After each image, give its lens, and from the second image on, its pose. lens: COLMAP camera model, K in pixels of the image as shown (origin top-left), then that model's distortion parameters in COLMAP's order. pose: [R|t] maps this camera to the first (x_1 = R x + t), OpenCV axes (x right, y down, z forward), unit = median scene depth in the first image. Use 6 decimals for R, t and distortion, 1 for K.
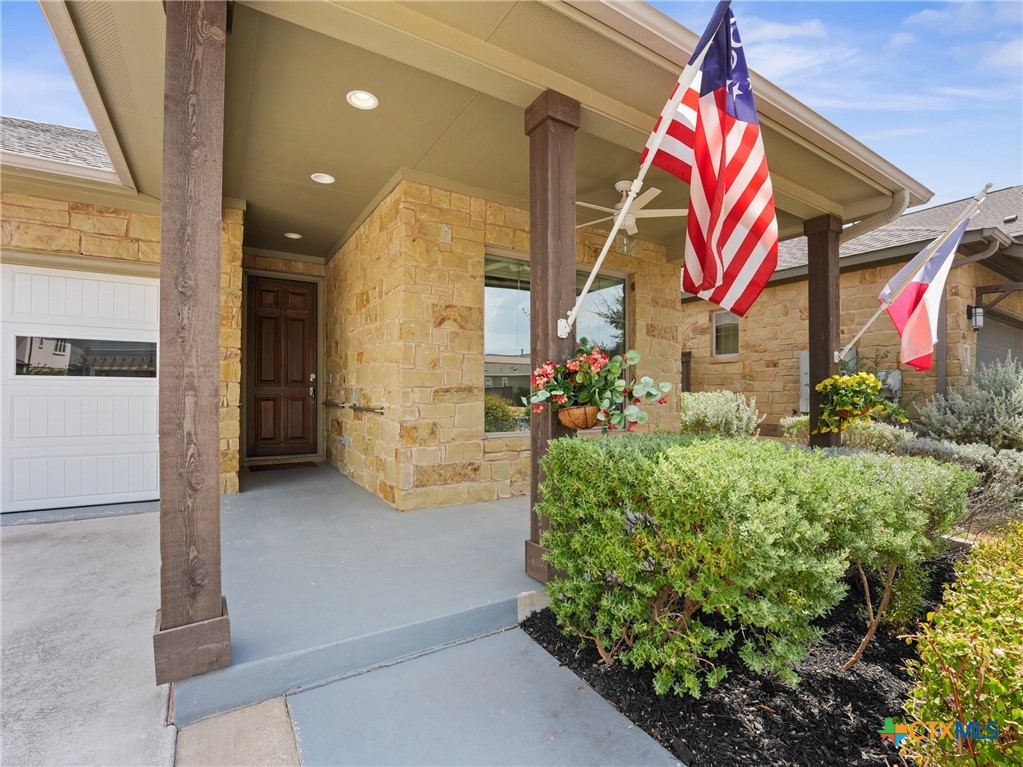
lens RADIAL K [[475.4, 0, 508.0], [0, 475.4, 392.0], [0, 0, 1]] dist [-0.022553, -0.000687]
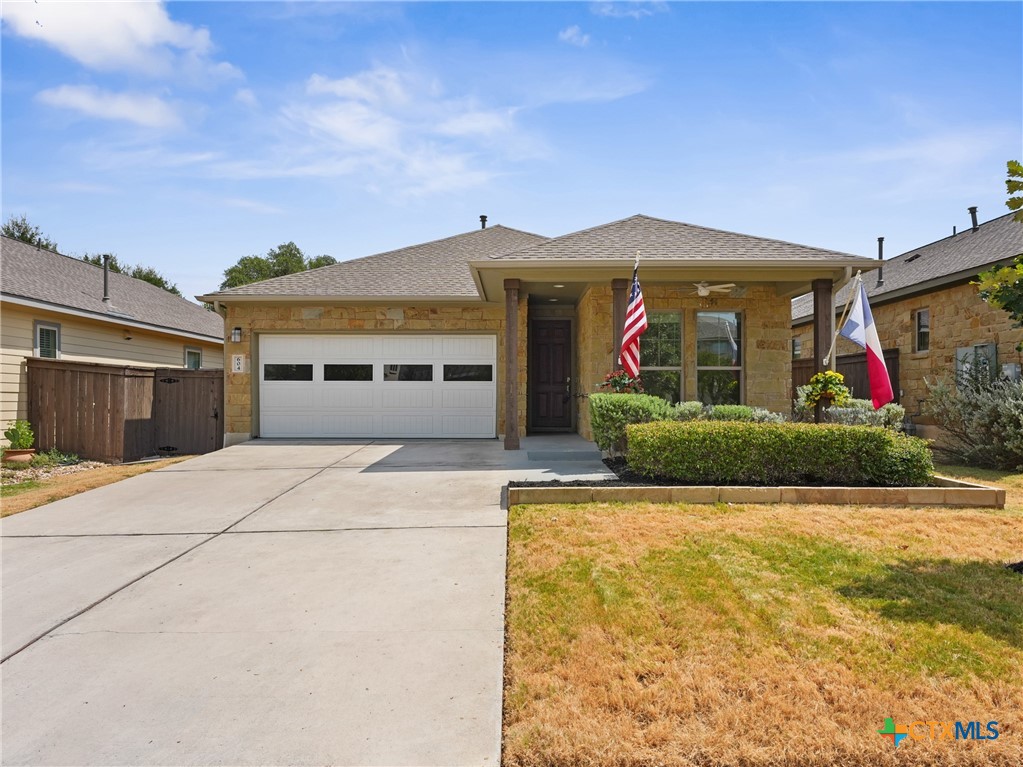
lens RADIAL K [[625.6, 0, 511.8], [0, 625.6, 386.8], [0, 0, 1]] dist [0.000275, 0.000018]
pose [[0.846394, -0.012456, -0.532411, 0.775227], [0.004011, 0.999847, -0.017015, 0.040954], [0.532542, 0.012266, 0.846315, -1.254756]]
